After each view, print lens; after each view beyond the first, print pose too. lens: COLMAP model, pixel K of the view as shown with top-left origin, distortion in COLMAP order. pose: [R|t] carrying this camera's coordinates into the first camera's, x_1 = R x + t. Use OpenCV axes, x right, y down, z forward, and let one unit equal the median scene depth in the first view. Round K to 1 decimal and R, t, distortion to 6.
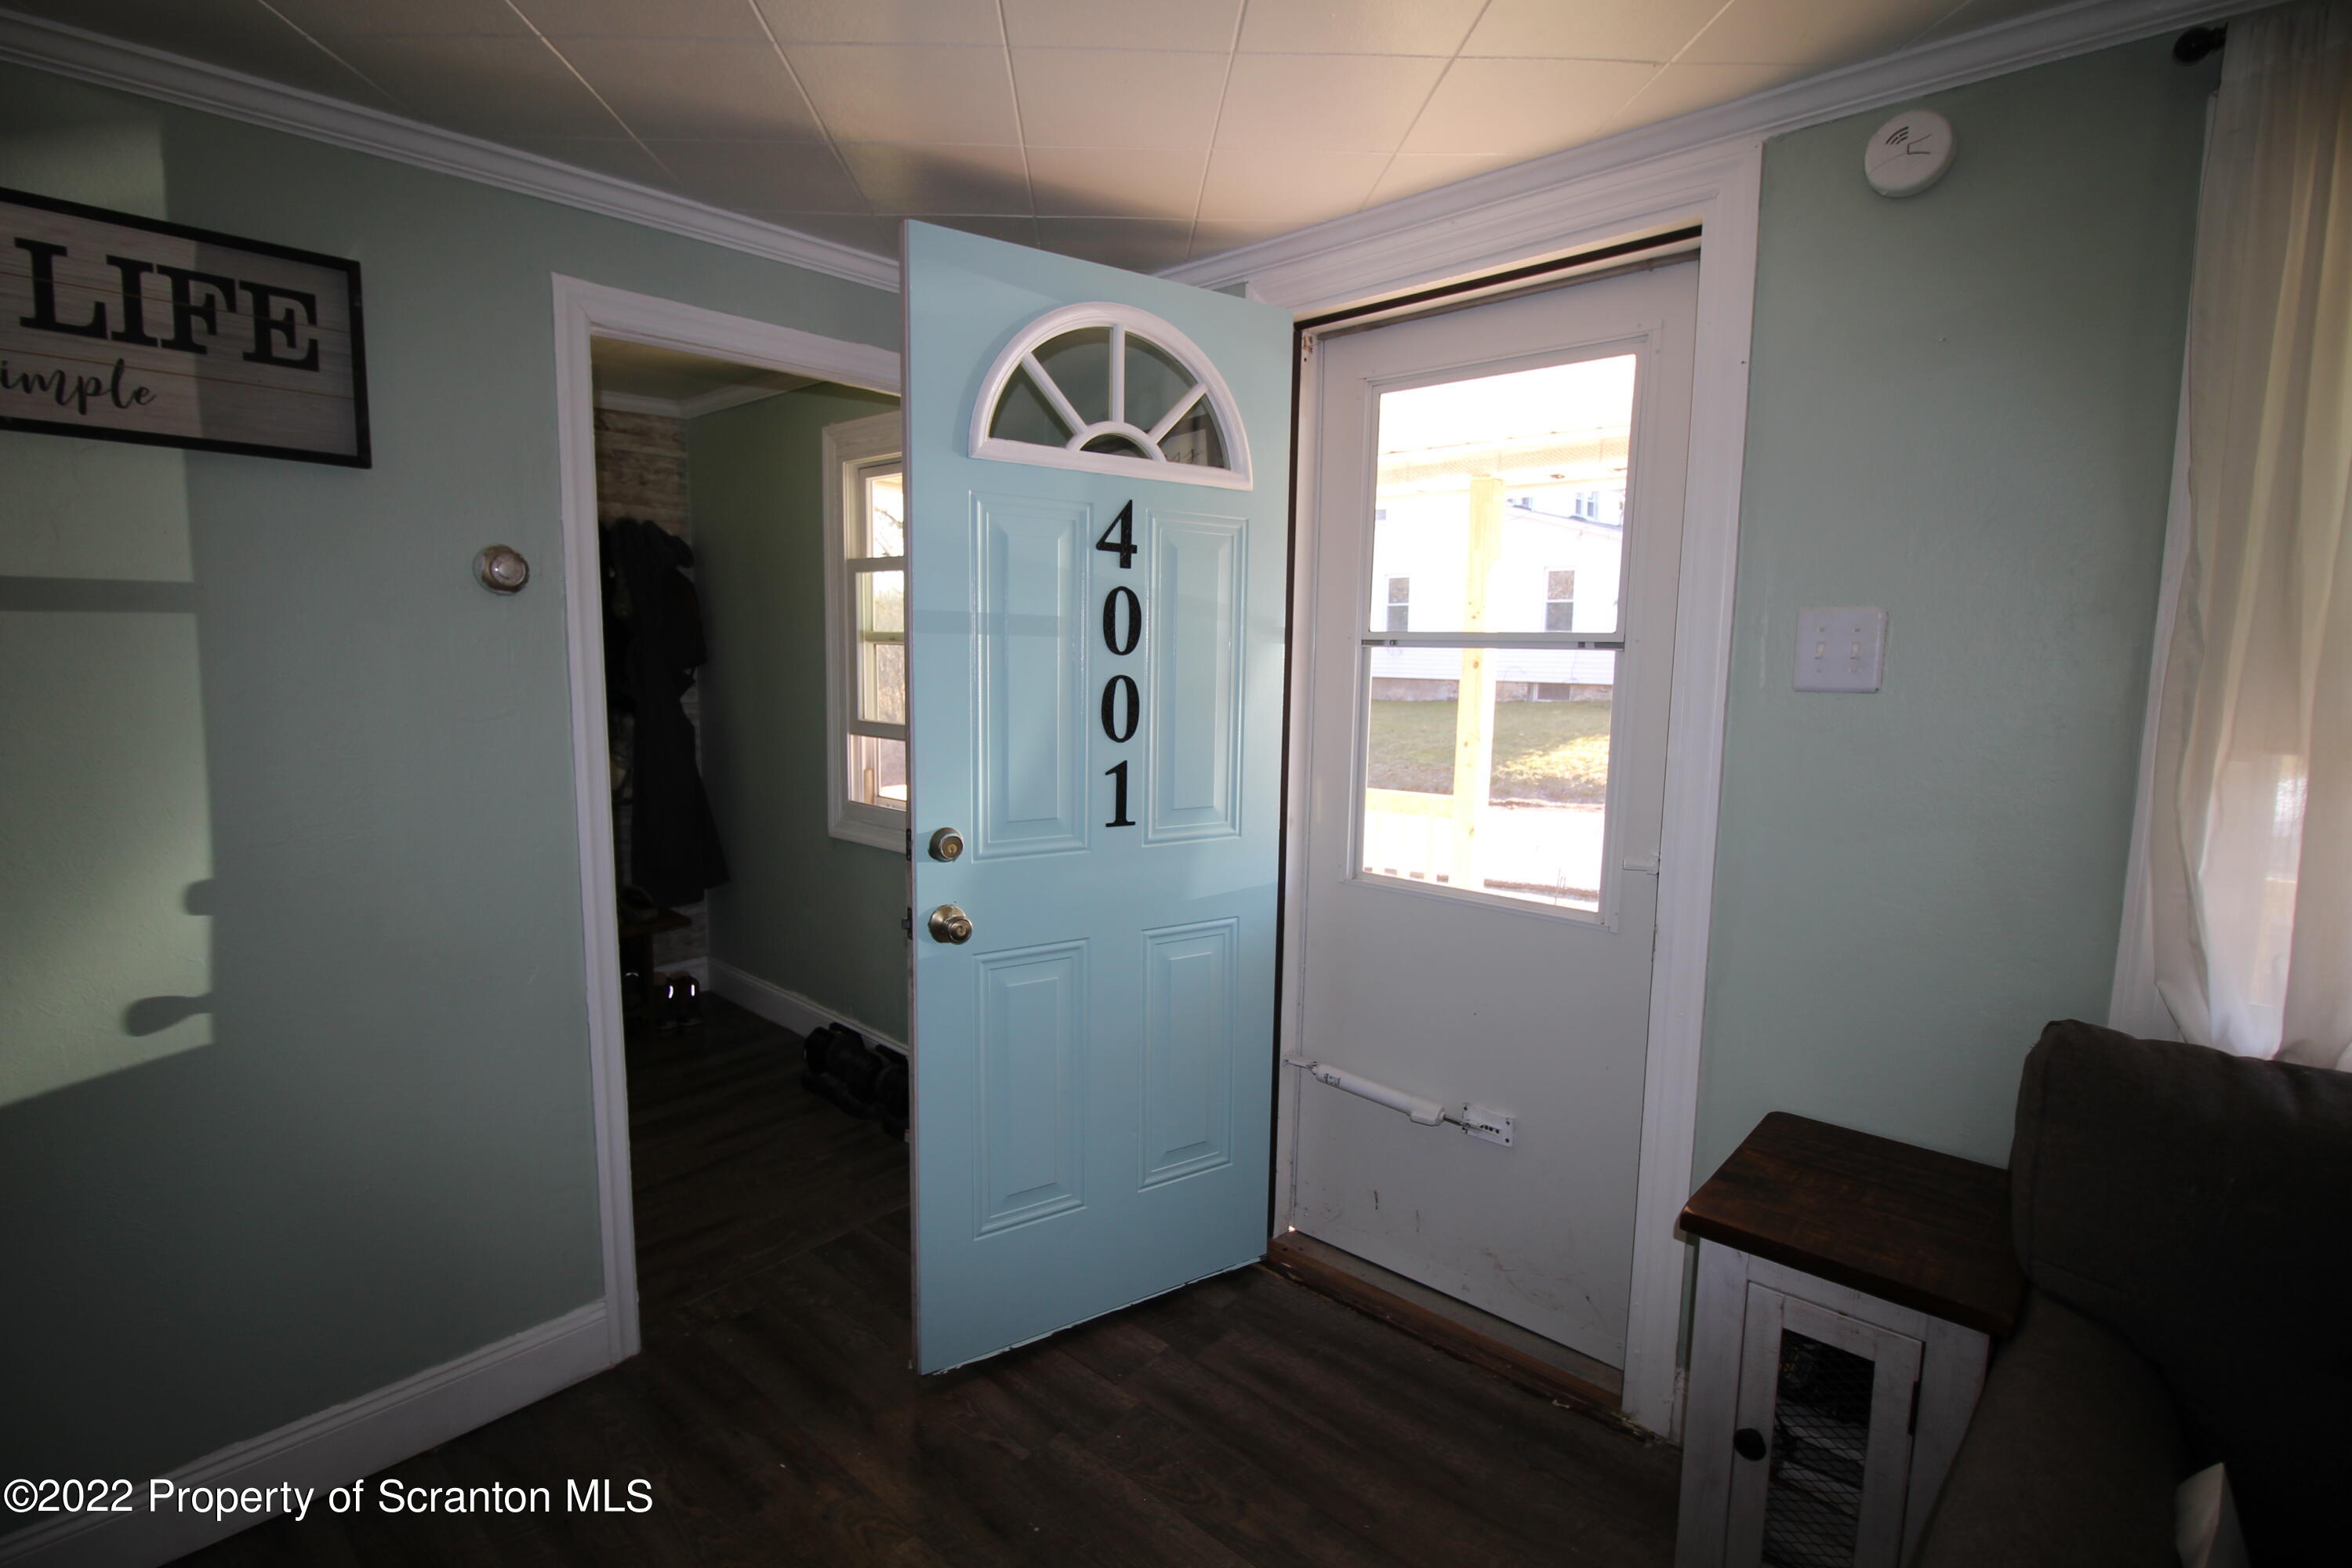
lens RADIAL K [[1102.8, 0, 1166.0], [0, 1102.8, 777.5], [0, 0, 1]] dist [-0.004770, -0.001897]
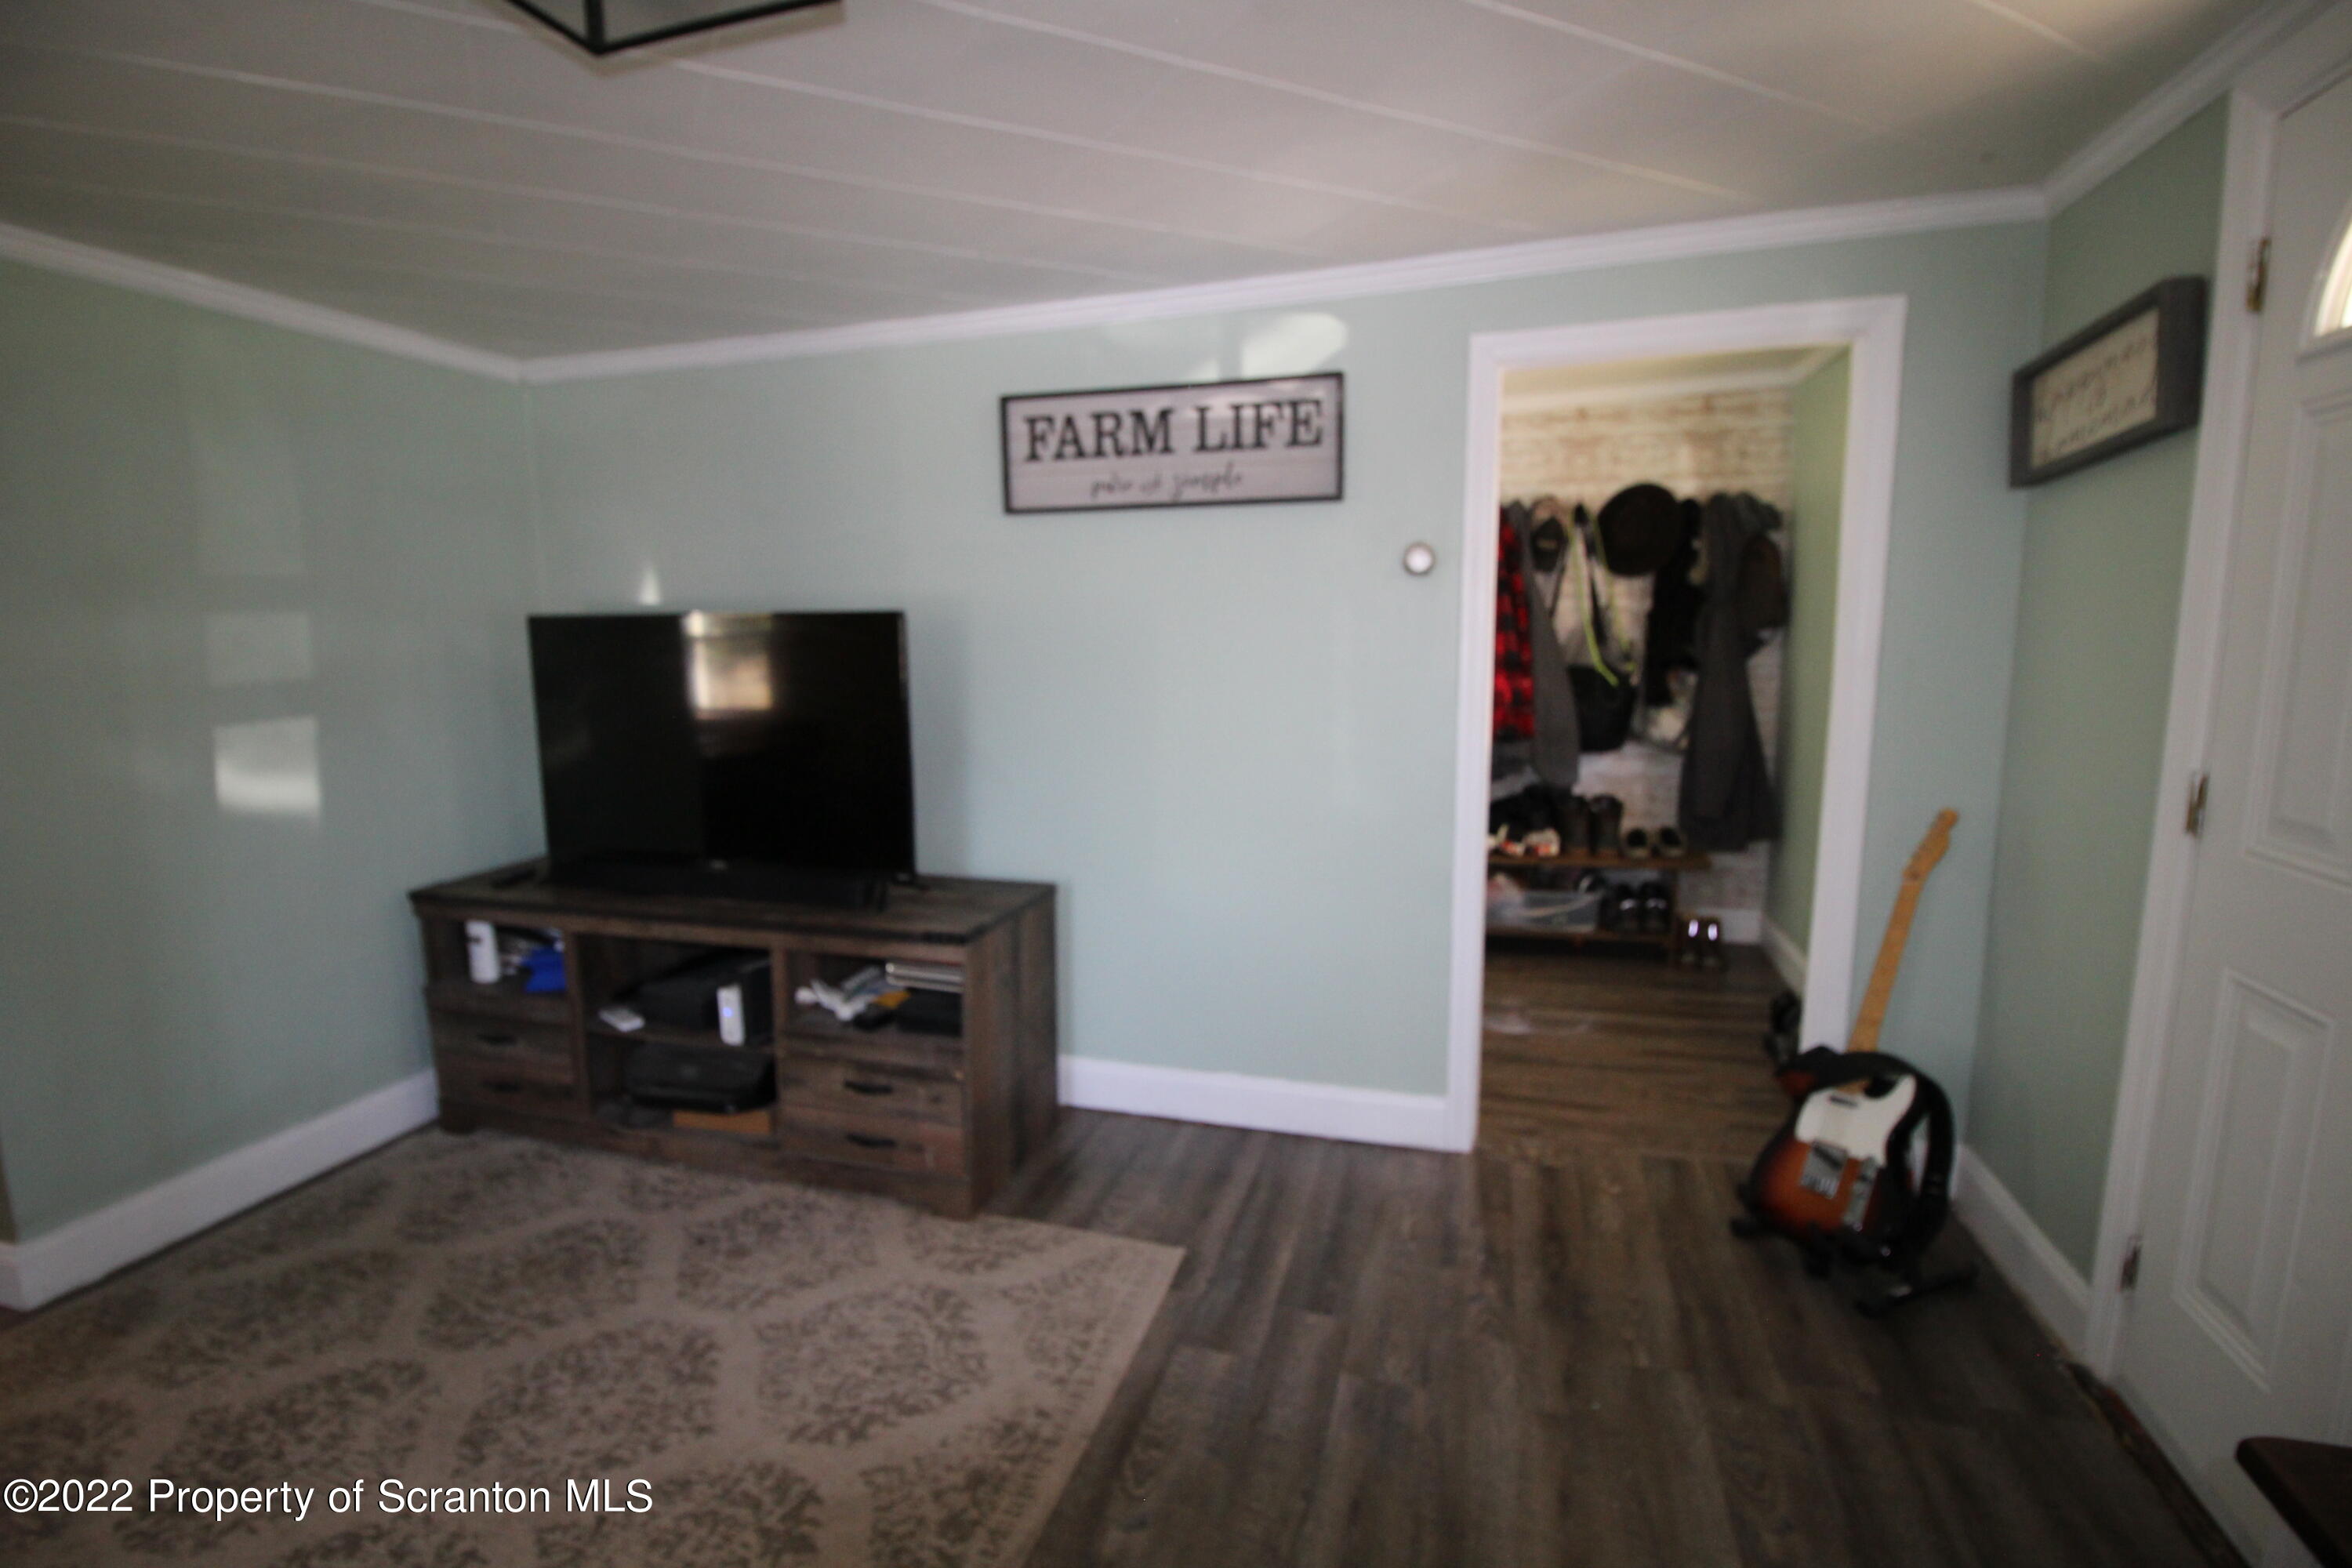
lens RADIAL K [[1102.8, 0, 1168.3], [0, 1102.8, 781.7], [0, 0, 1]] dist [-0.004770, -0.001897]
pose [[0.442790, 0.120368, -0.888509, 0.626376], [-0.087051, 0.992038, 0.091011, -0.007014], [0.892389, 0.037047, 0.449743, 0.088809]]
